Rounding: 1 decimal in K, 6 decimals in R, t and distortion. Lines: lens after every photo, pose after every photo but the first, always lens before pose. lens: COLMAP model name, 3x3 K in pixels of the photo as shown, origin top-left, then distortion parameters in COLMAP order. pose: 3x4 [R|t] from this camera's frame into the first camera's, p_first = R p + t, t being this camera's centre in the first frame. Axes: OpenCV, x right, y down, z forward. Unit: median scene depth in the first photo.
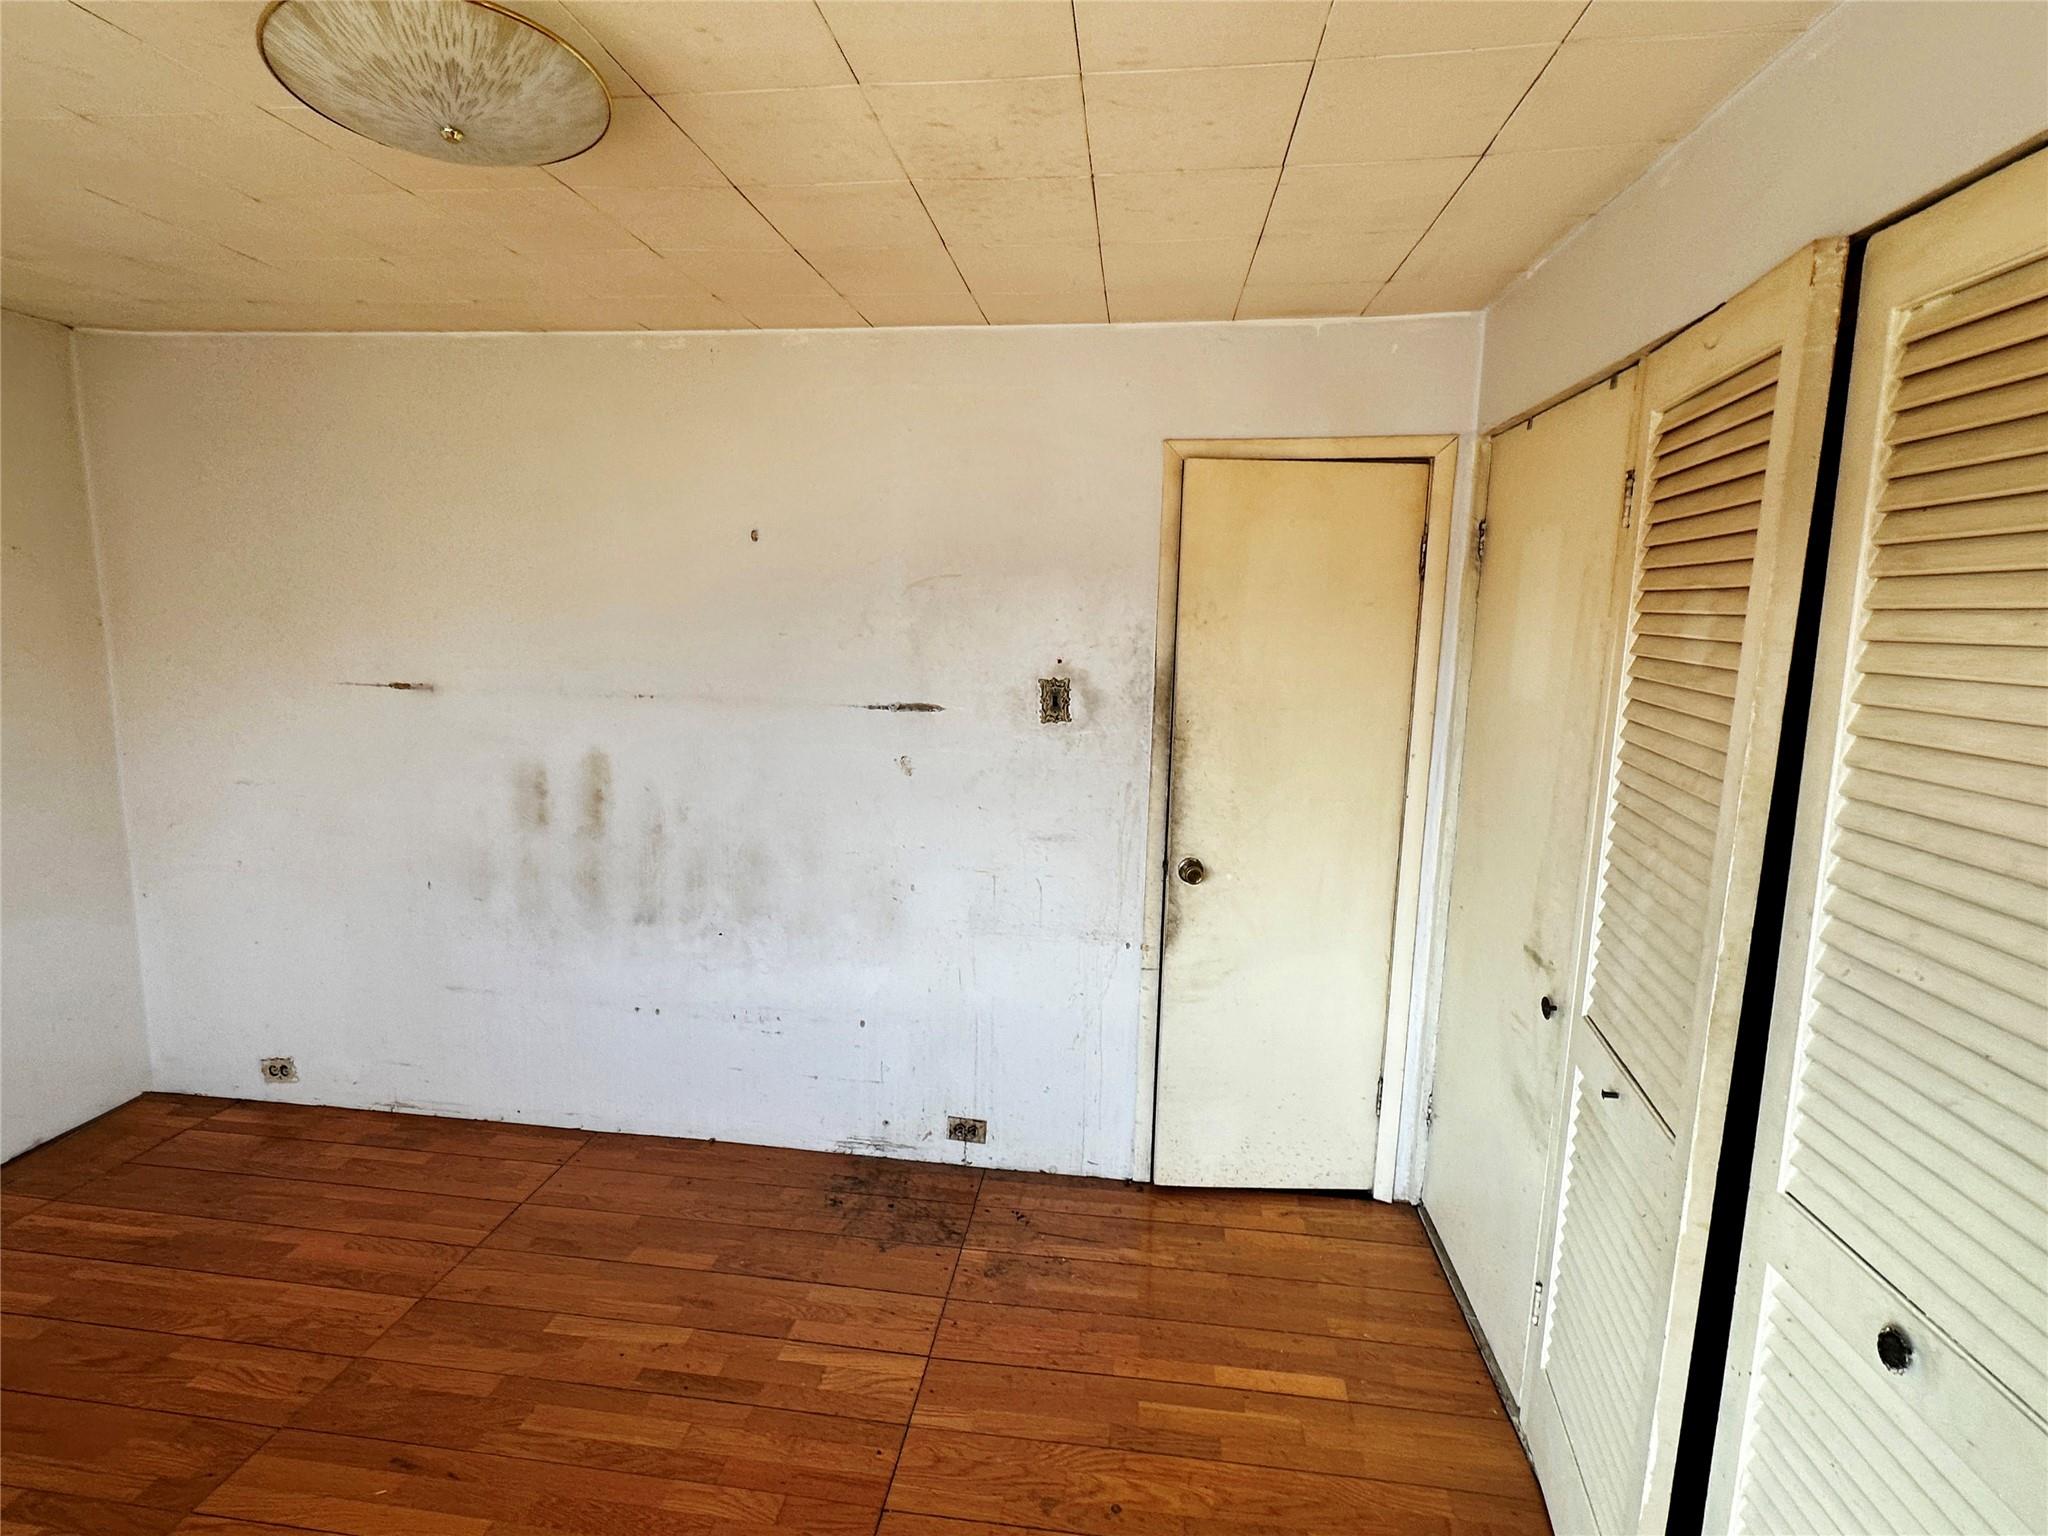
lens RADIAL K [[1009.8, 0, 1024.0], [0, 1009.8, 768.0], [0, 0, 1]] dist [-0.000086, -0.000053]
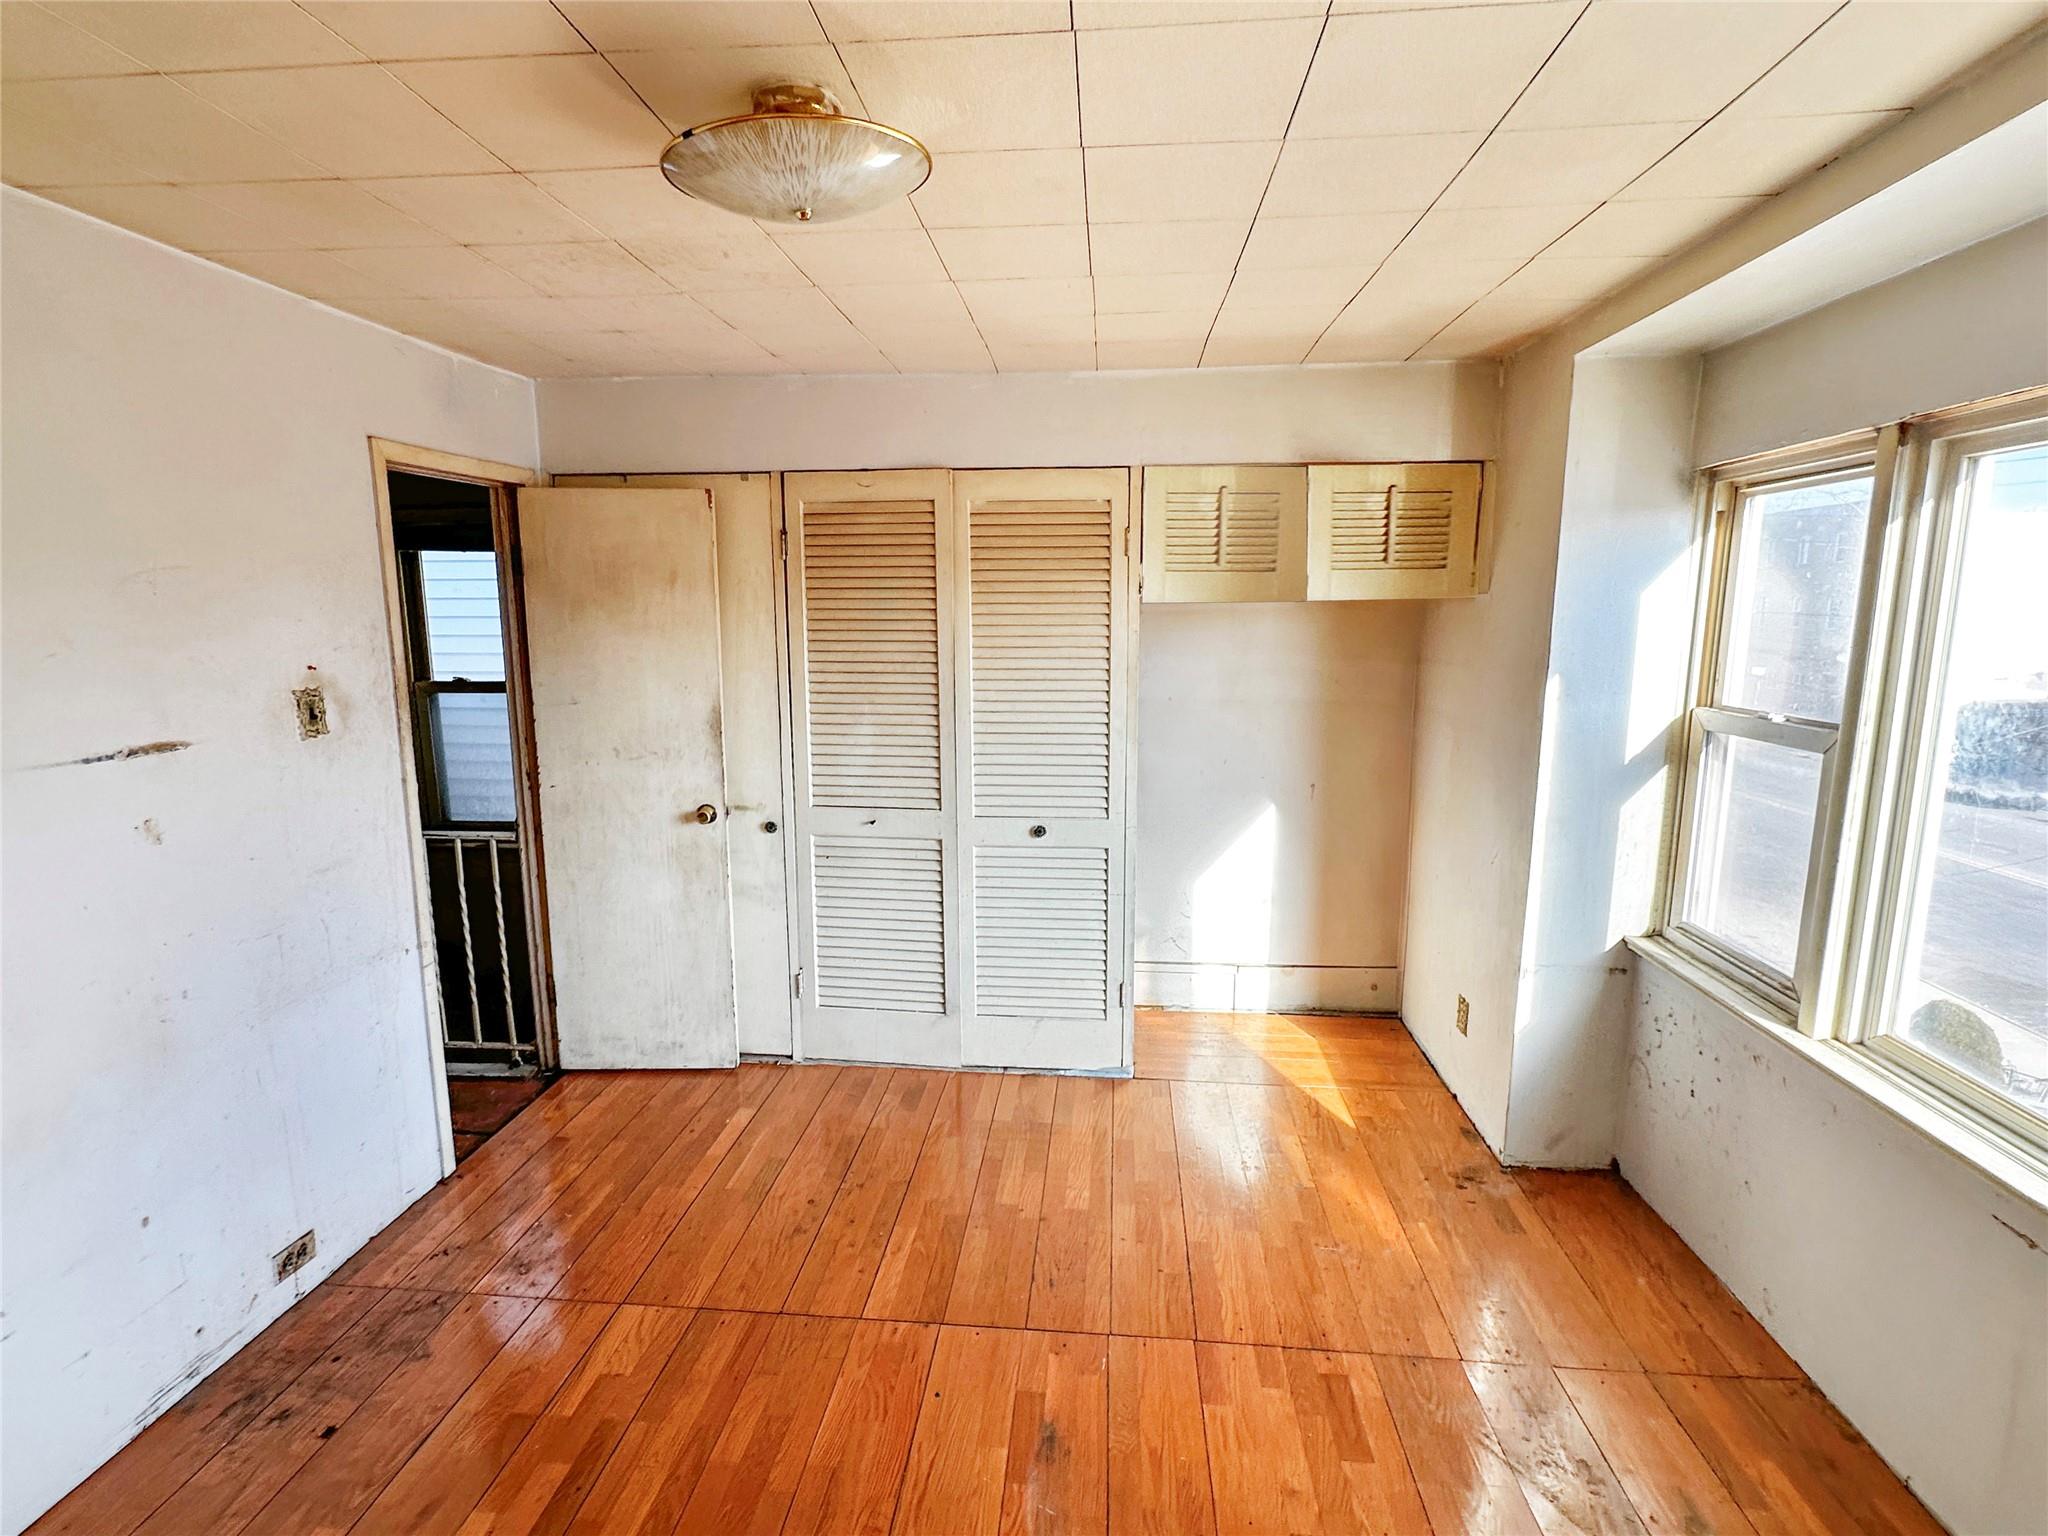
lens RADIAL K [[964.9, 0, 1024.0], [0, 964.9, 768.0], [0, 0, 1]] dist [0.000325, -0.000175]
pose [[-0.030515, -0.185133, 0.982240, -0.825617], [0.154696, 0.969982, 0.187629, -0.081805], [-0.987491, 0.157674, -0.000960, 0.393410]]
